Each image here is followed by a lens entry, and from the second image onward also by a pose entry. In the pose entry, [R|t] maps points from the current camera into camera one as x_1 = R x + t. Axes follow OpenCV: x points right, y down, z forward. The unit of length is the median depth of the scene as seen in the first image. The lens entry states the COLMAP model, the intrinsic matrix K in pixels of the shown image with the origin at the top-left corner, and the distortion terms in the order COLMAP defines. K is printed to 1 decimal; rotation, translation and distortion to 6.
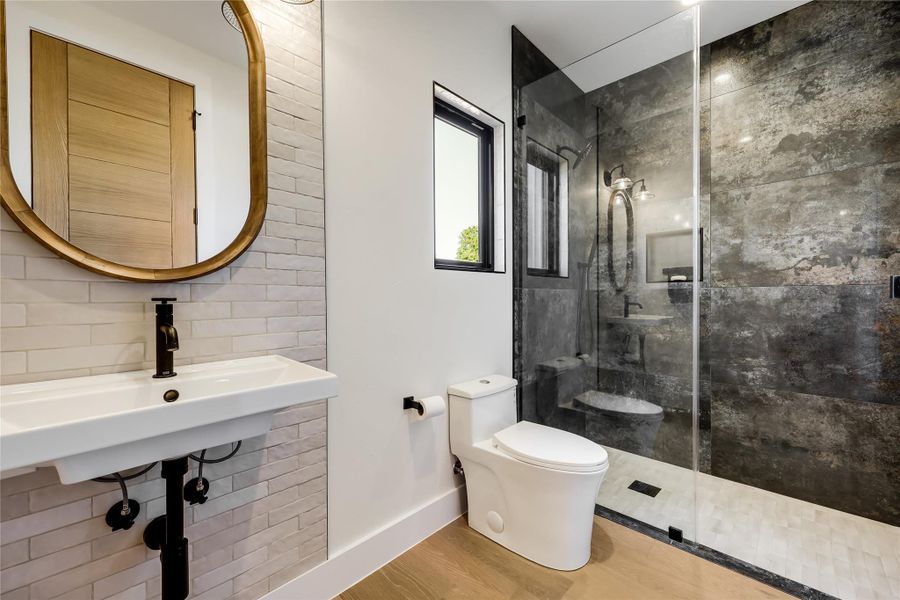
lens RADIAL K [[367.6, 0, 445.4], [0, 367.6, 299.3], [0, 0, 1]] dist [0.001307, 0.000415]
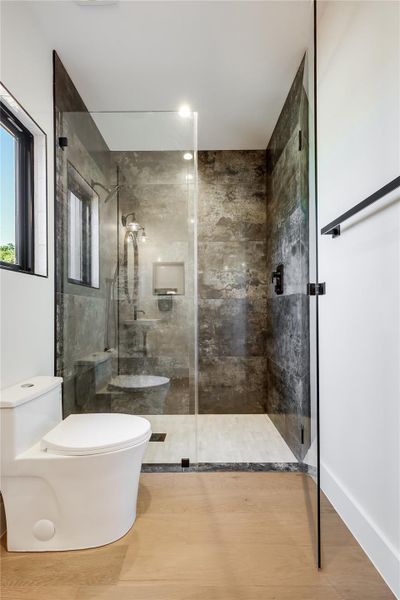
lens RADIAL K [[245.1, 0, 191.3], [0, 245.1, 311.6], [0, 0, 1]] dist [0.001307, 0.000415]
pose [[0.711332, 0.004314, 0.702843, -0.036343], [0.005643, 0.999914, -0.011849, 0.036530], [-0.702833, 0.012395, 0.711246, 0.216802]]
